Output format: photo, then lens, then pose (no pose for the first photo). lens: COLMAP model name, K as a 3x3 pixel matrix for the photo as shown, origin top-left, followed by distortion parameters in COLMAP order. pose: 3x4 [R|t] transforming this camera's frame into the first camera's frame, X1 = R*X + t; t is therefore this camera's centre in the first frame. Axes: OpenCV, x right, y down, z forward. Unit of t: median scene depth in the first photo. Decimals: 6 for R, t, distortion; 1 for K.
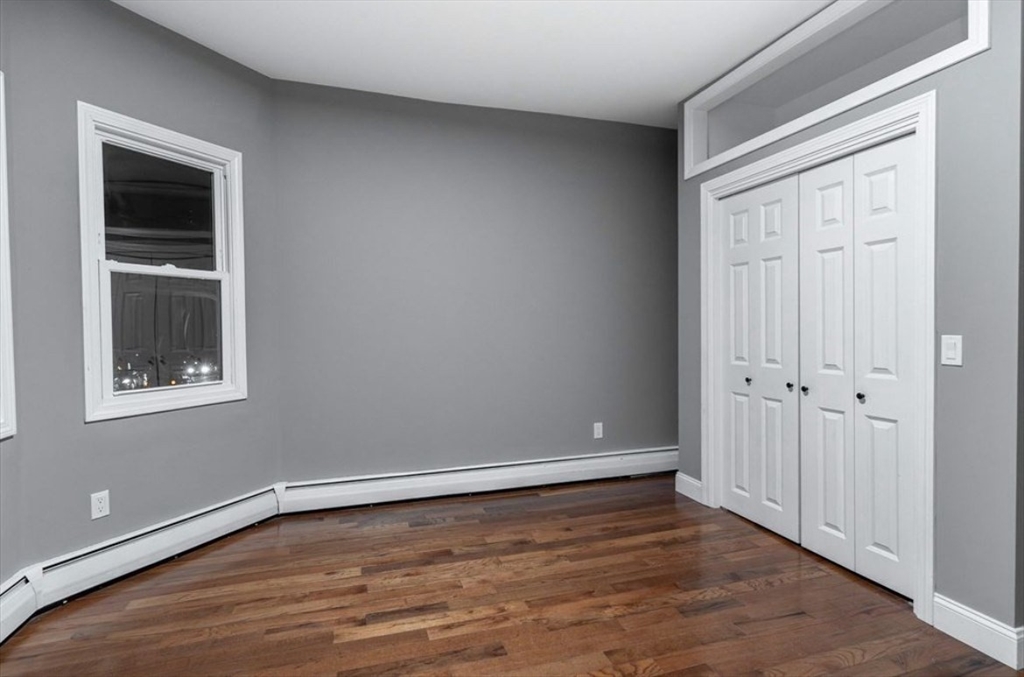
lens RADIAL K [[498.3, 0, 509.2], [0, 498.3, 333.8], [0, 0, 1]] dist [0.001396, -0.000532]
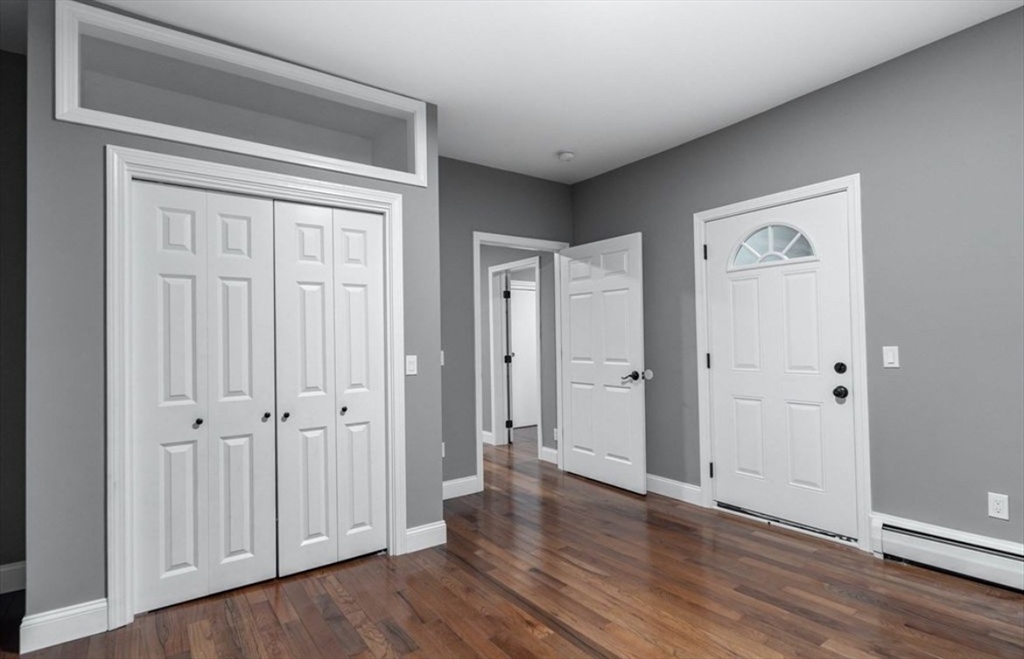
lens RADIAL K [[517.8, 0, 512.9], [0, 517.8, 321.8], [0, 0, 1]] dist [0.018704, 0.000527]
pose [[-0.310898, 0.037038, 0.949721, -0.575839], [0.027796, 0.999167, -0.029867, -0.034946], [-0.950037, 0.017113, -0.311669, 0.914778]]
